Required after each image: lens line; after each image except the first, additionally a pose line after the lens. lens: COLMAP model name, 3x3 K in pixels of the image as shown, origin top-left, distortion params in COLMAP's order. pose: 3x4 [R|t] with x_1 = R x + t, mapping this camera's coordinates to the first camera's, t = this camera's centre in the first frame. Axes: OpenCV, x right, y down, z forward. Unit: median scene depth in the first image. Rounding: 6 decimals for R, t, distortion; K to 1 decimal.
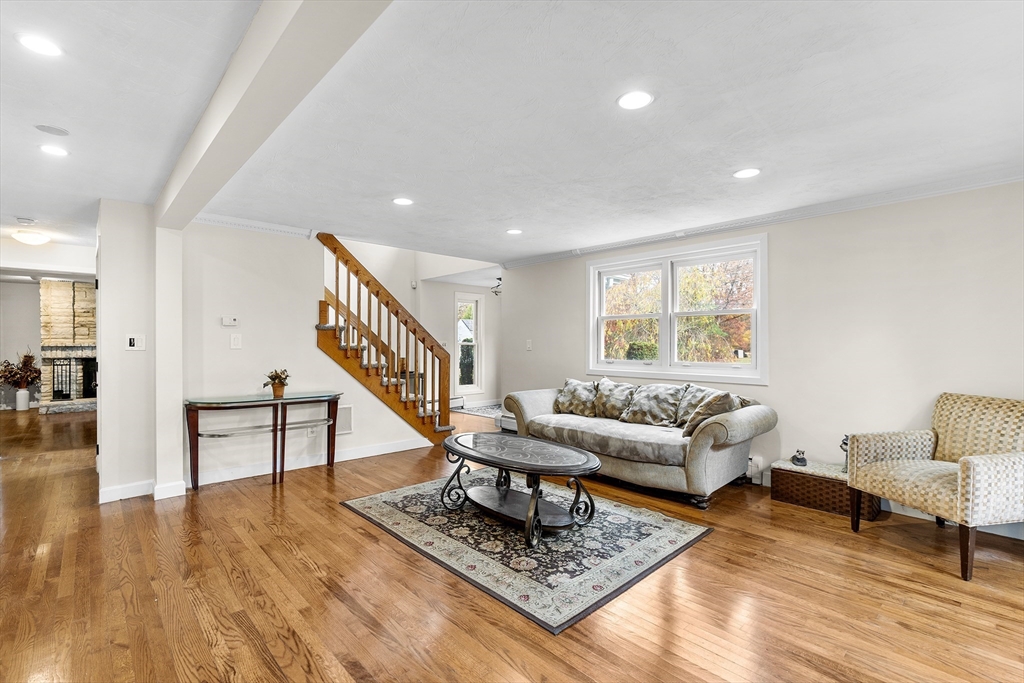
lens RADIAL K [[470.7, 0, 504.4], [0, 470.7, 351.6], [0, 0, 1]] dist [-0.010710, 0.002120]
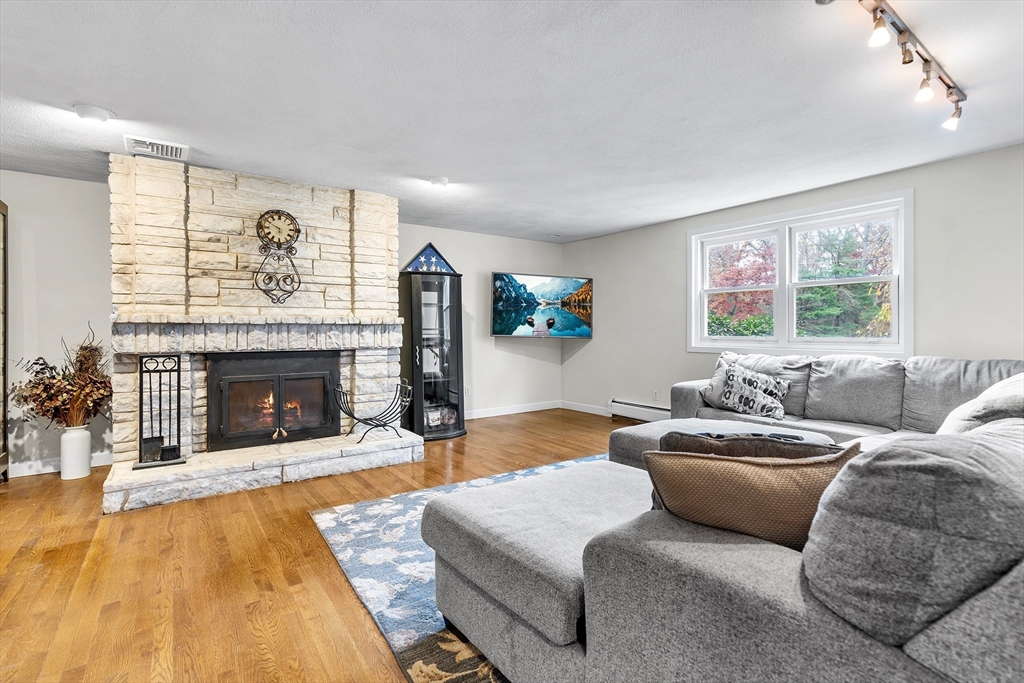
lens RADIAL K [[470.7, 0, 491.3], [0, 470.7, 327.9], [0, 0, 1]] dist [-0.010710, 0.002120]
pose [[0.990834, -0.004193, -0.135020, -0.613195], [0.003253, 0.999969, -0.007185, -0.003693], [0.135046, 0.006680, 0.990817, 0.641337]]
